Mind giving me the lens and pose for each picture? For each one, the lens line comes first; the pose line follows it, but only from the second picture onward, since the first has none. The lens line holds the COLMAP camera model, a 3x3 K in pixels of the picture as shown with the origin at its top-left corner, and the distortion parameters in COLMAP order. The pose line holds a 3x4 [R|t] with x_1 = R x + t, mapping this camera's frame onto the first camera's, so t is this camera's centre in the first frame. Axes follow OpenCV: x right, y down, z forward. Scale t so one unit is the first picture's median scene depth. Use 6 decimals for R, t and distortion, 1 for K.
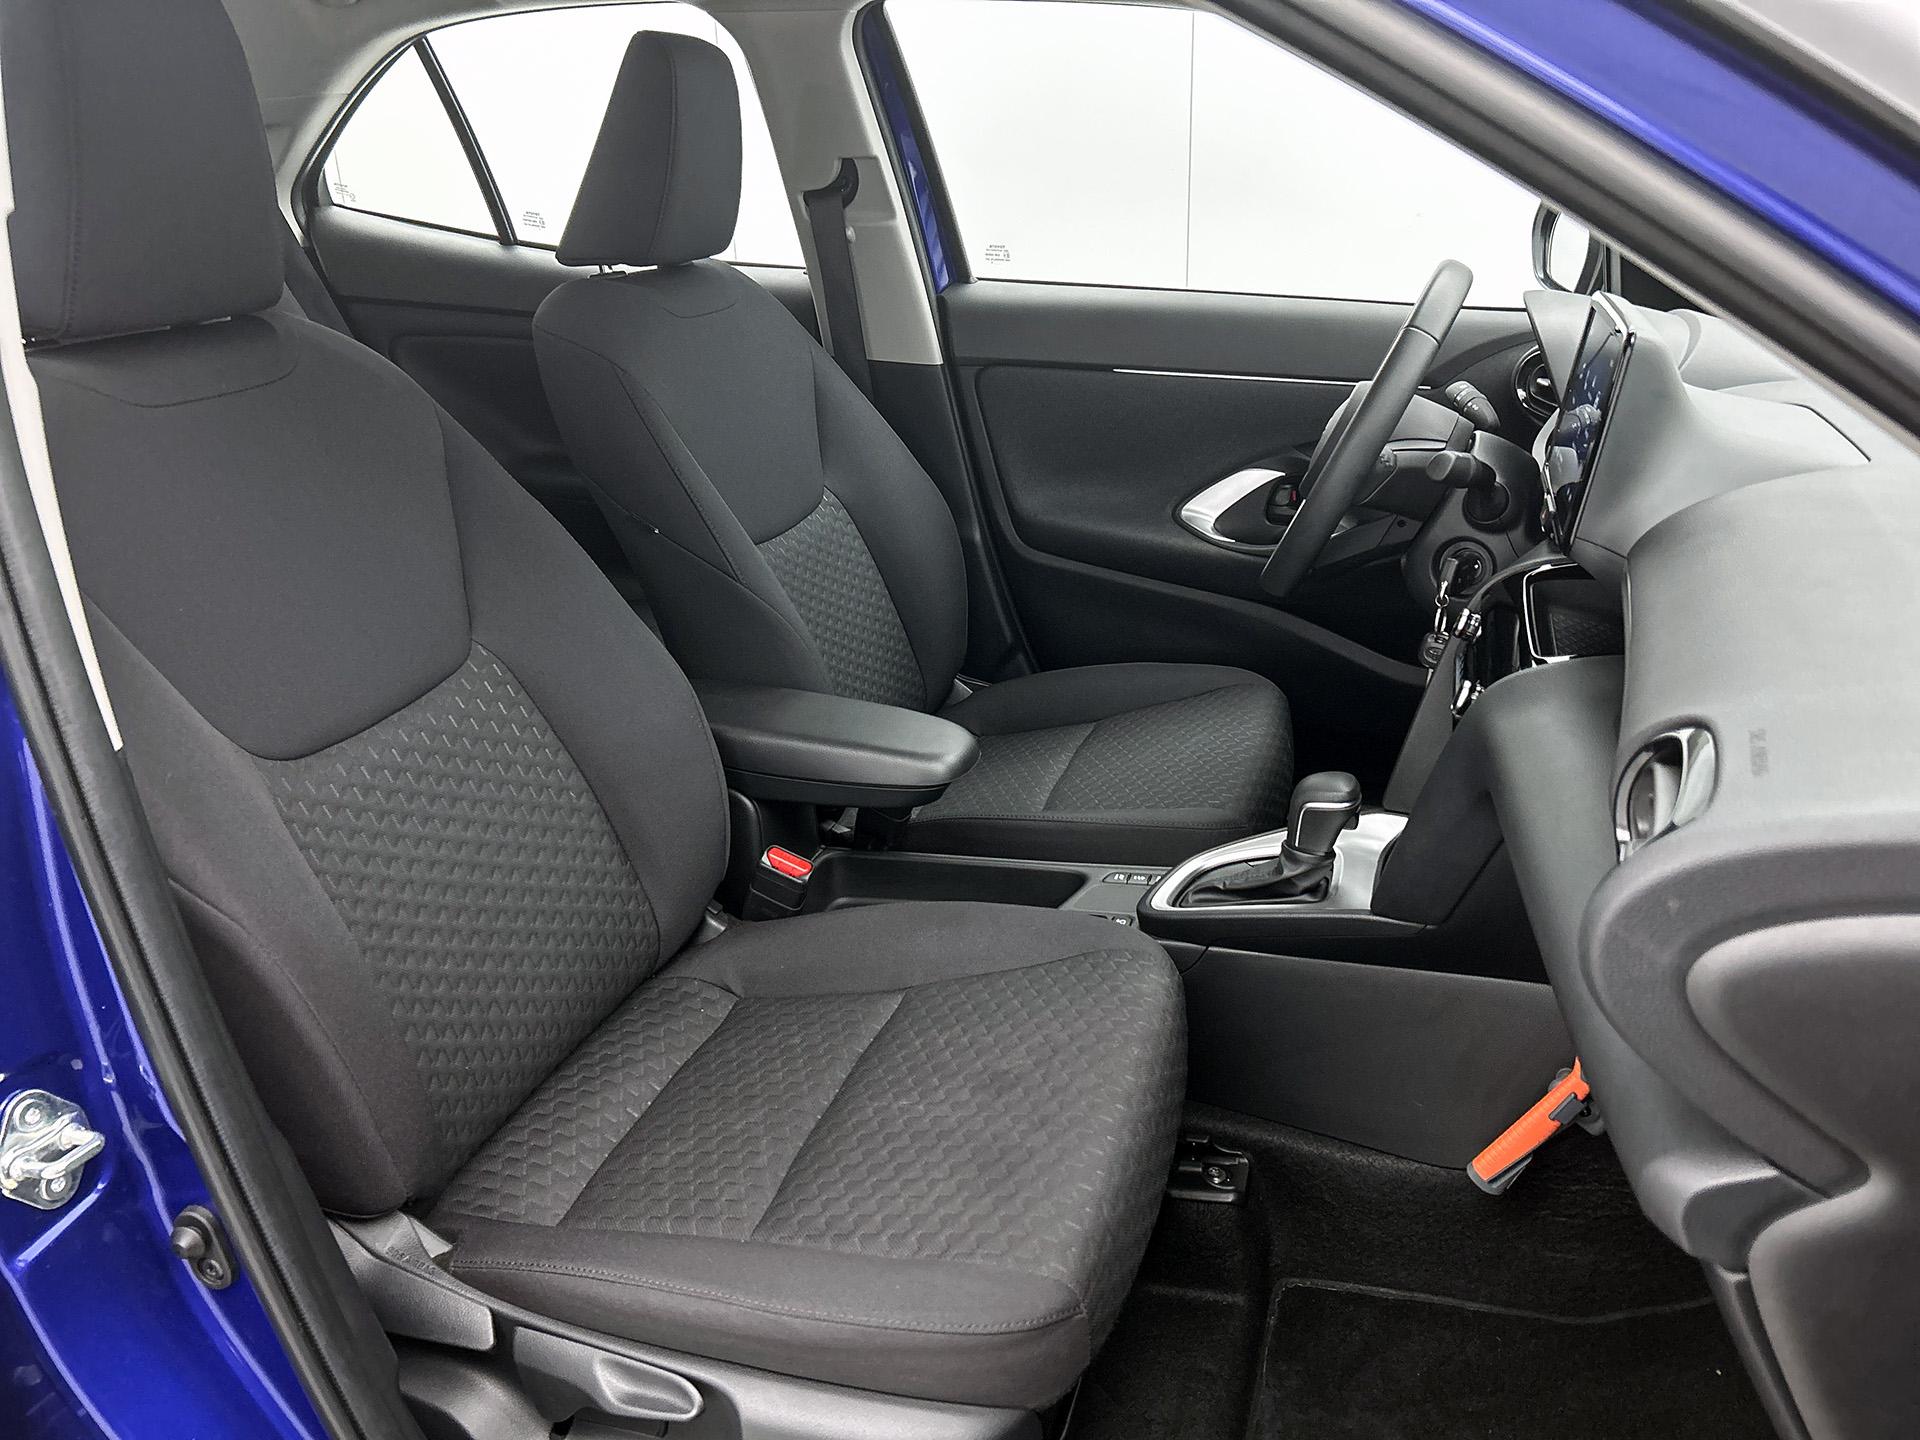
lens RADIAL K [[1414.8, 0, 960.0], [0, 1414.8, 720.0], [0, 0, 1]] dist [0.002972, 0.007093]
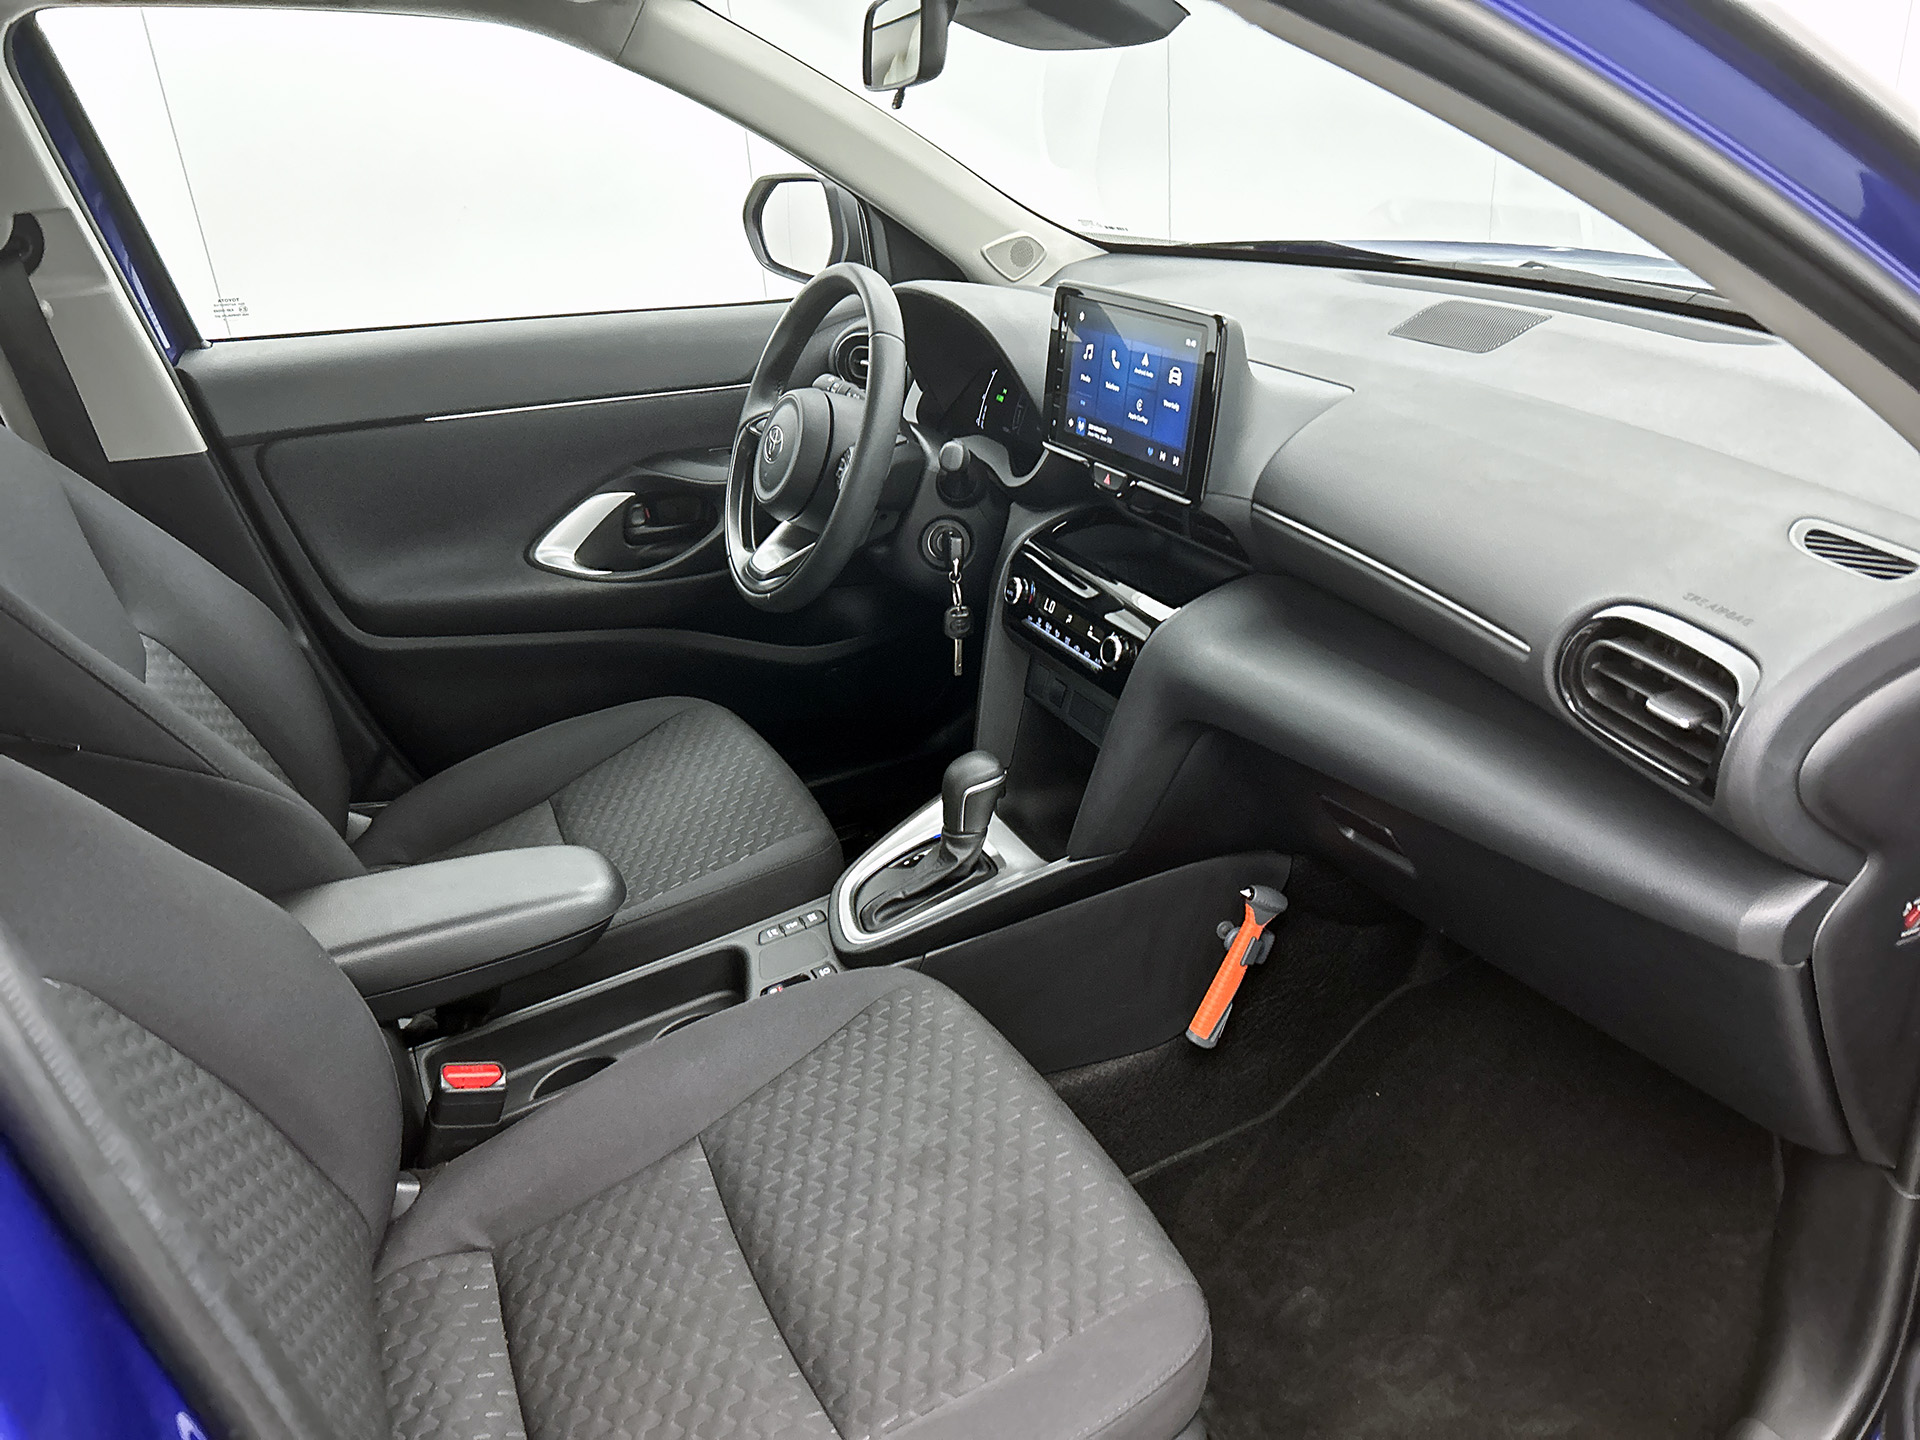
lens RADIAL K [[1423.5, 0, 1001.1], [0, 1423.5, 721.4], [0, 0, 1]] dist [0.000857, -0.033752]
pose [[0.718029, -0.305635, 0.625317, -0.255031], [0.293287, 0.947632, 0.126402, -0.077793], [-0.631203, 0.092637, 0.770066, 0.108471]]
